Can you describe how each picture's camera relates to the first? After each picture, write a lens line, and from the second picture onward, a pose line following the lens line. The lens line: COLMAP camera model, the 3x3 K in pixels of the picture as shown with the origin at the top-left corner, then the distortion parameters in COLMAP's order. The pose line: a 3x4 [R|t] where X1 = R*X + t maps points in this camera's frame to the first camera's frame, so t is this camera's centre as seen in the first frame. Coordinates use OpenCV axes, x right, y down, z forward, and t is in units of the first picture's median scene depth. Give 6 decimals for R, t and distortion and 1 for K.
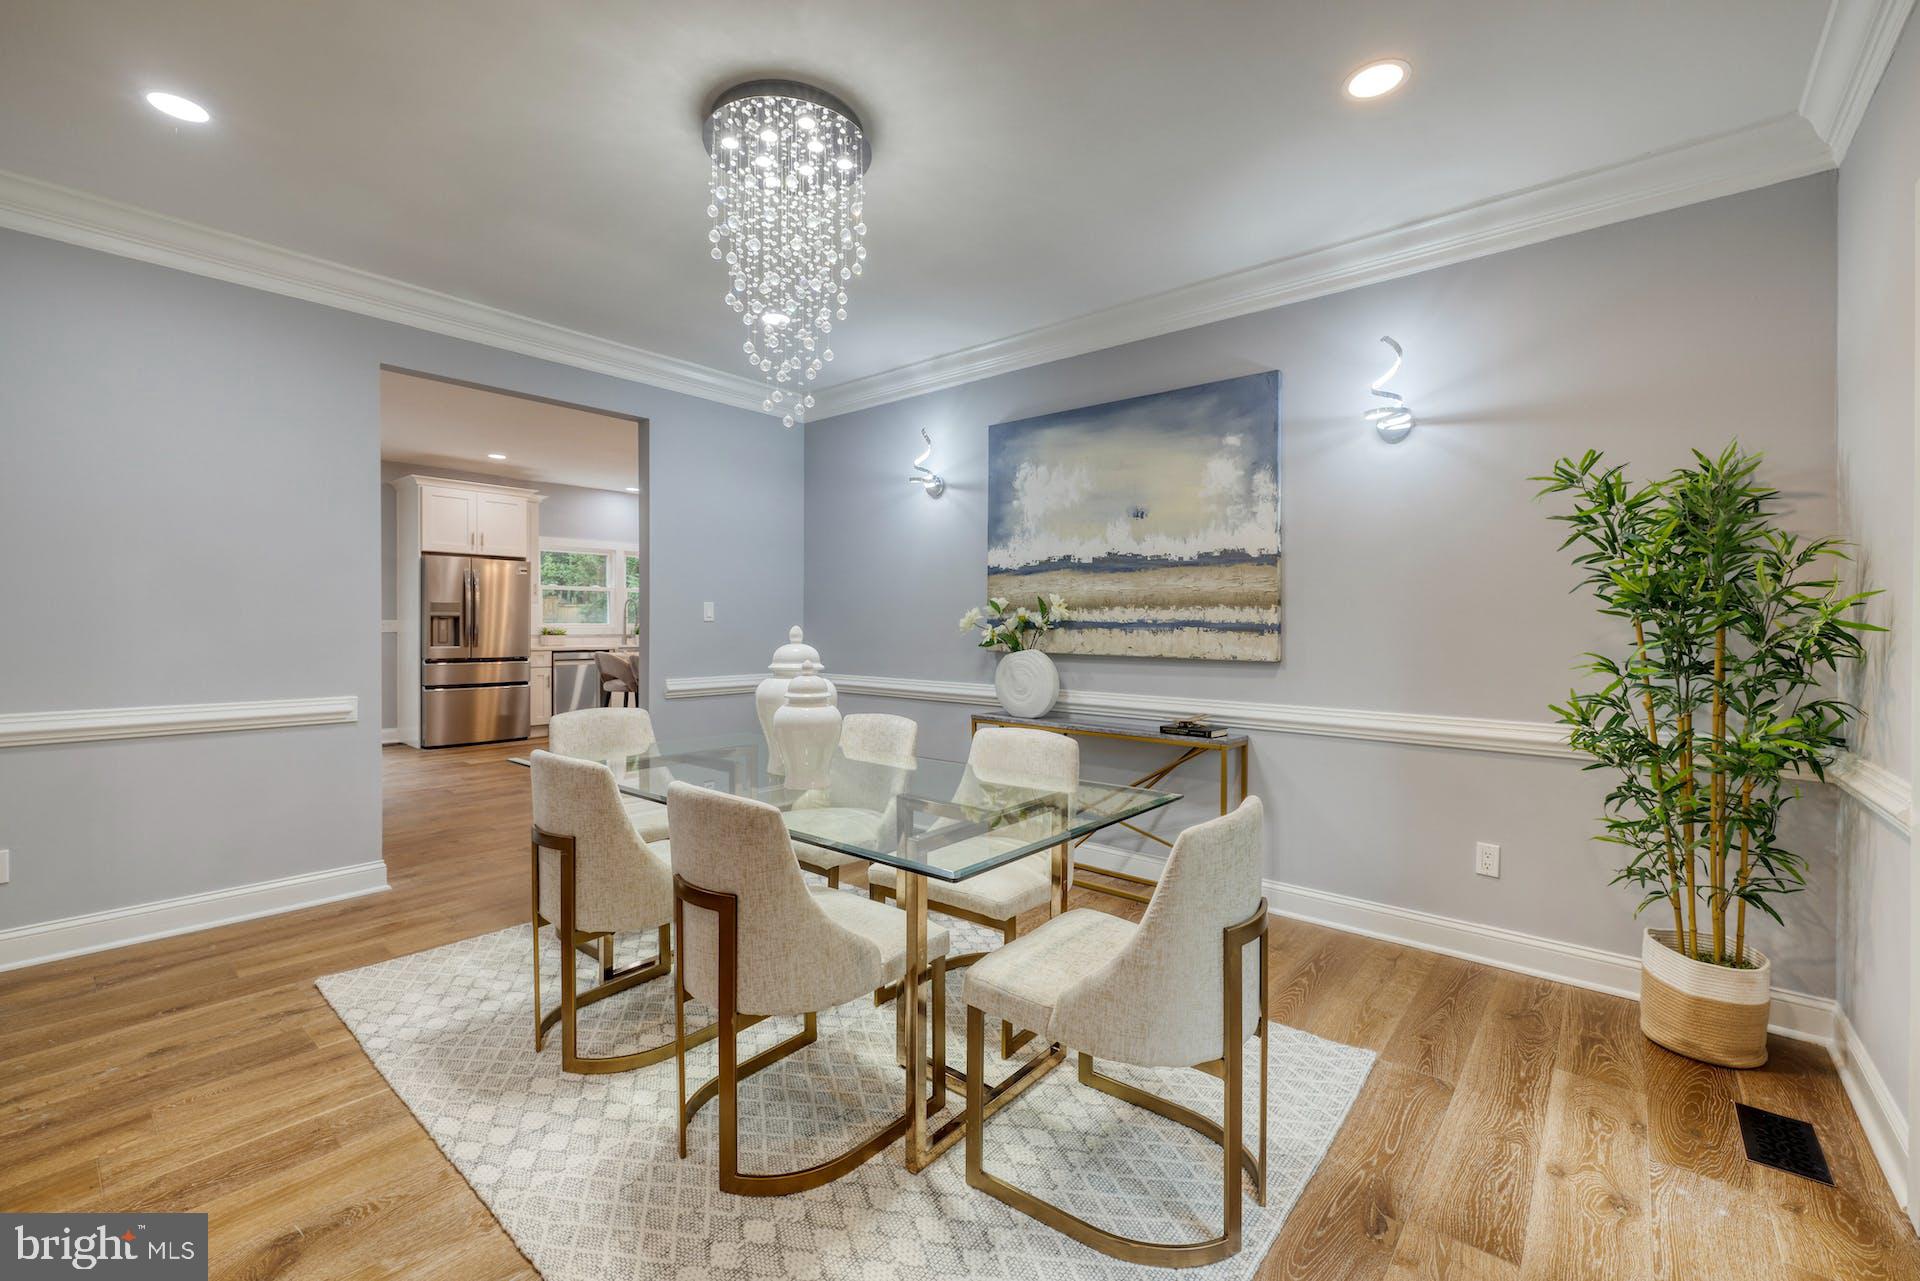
lens RADIAL K [[804.2, 0, 957.7], [0, 804.2, 622.7], [0, 0, 1]] dist [-0.002188, -0.000391]
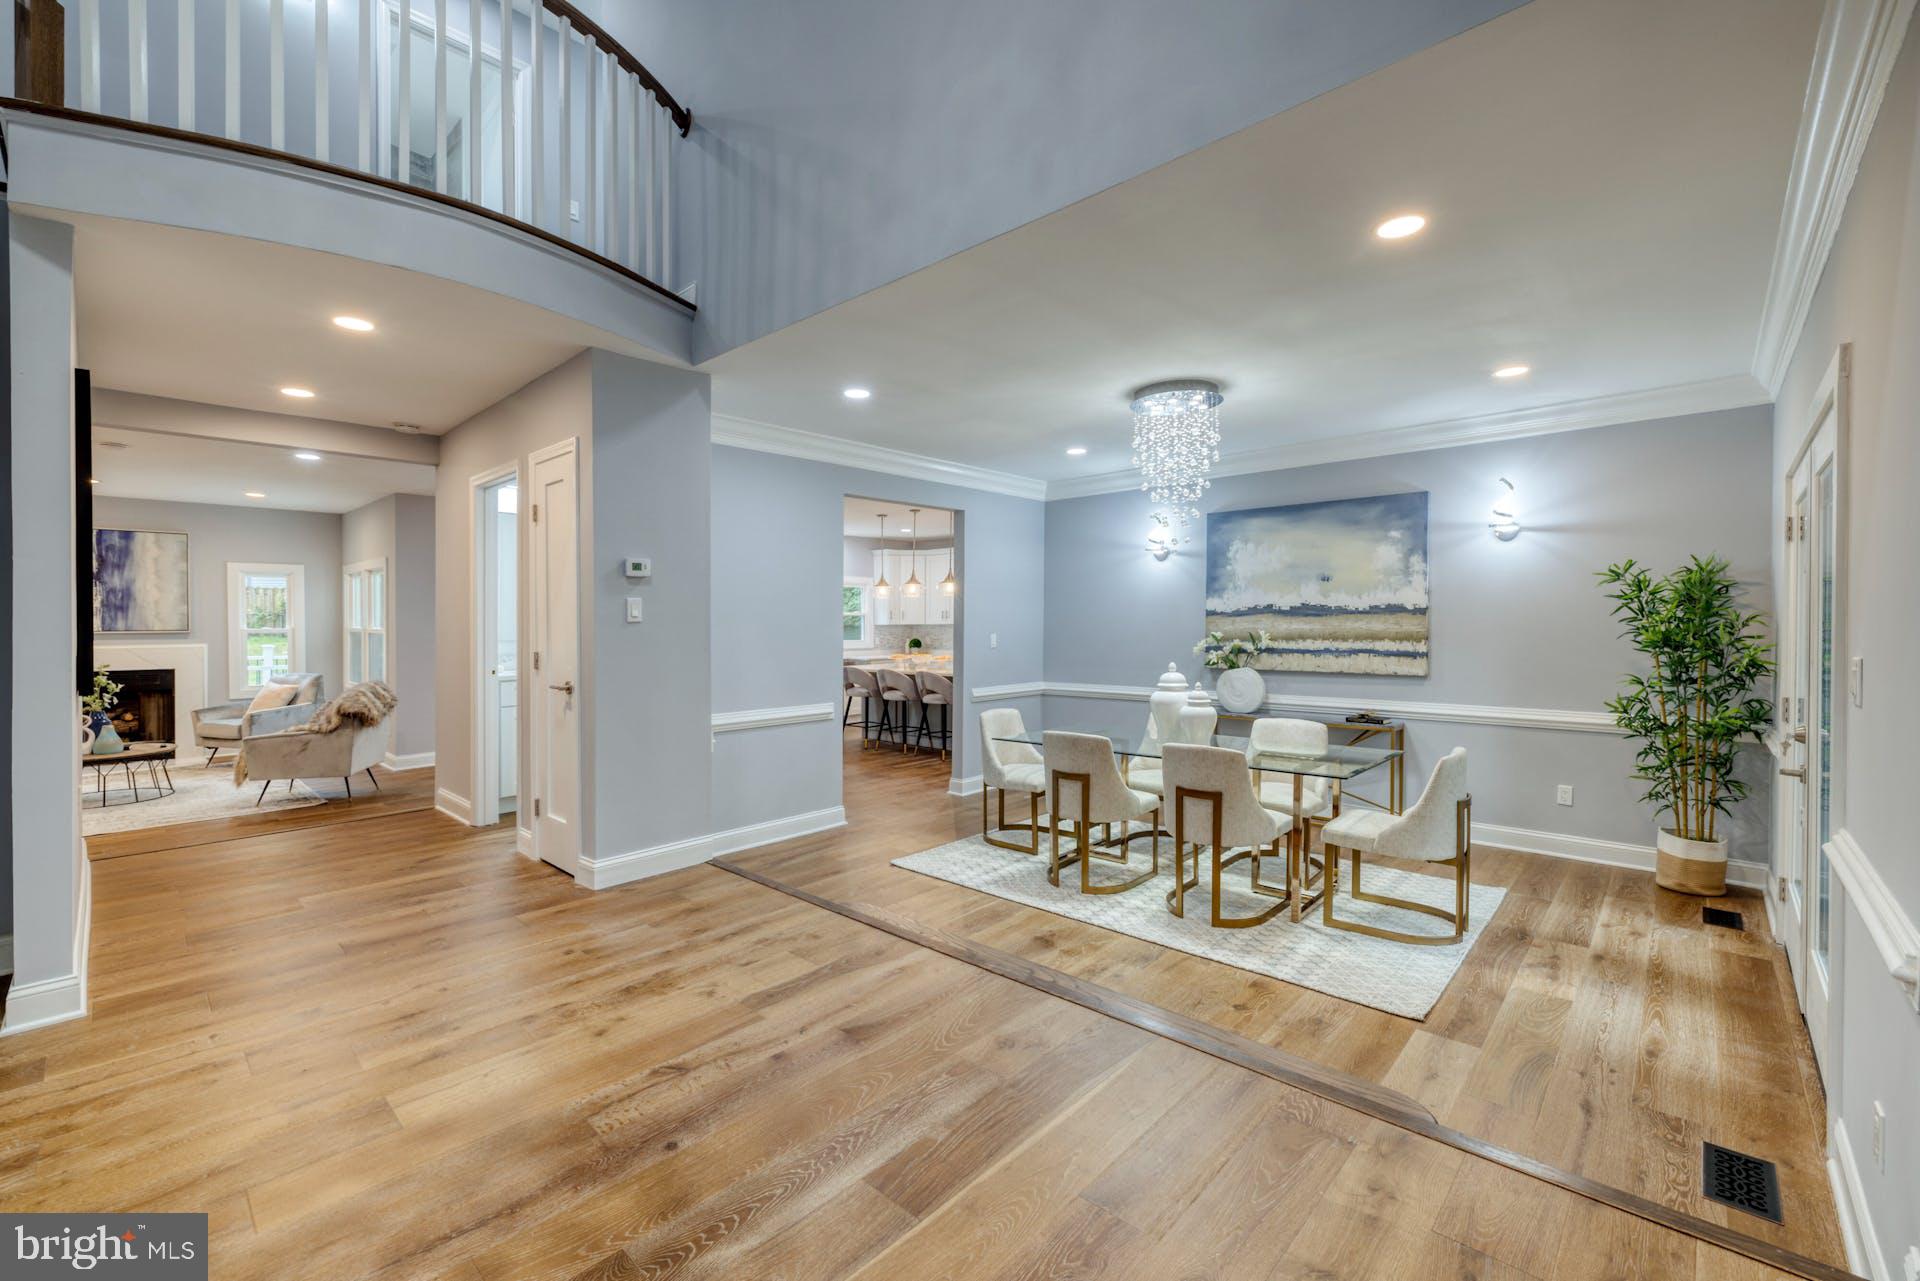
lens RADIAL K [[804.2, 0, 951.6], [0, 804.2, 645.0], [0, 0, 1]] dist [-0.002188, -0.000391]
pose [[0.998743, -0.012636, -0.048499, -0.639241], [0.014013, 0.999505, 0.028159, -0.097451], [0.048119, -0.028804, 0.998426, -0.868343]]
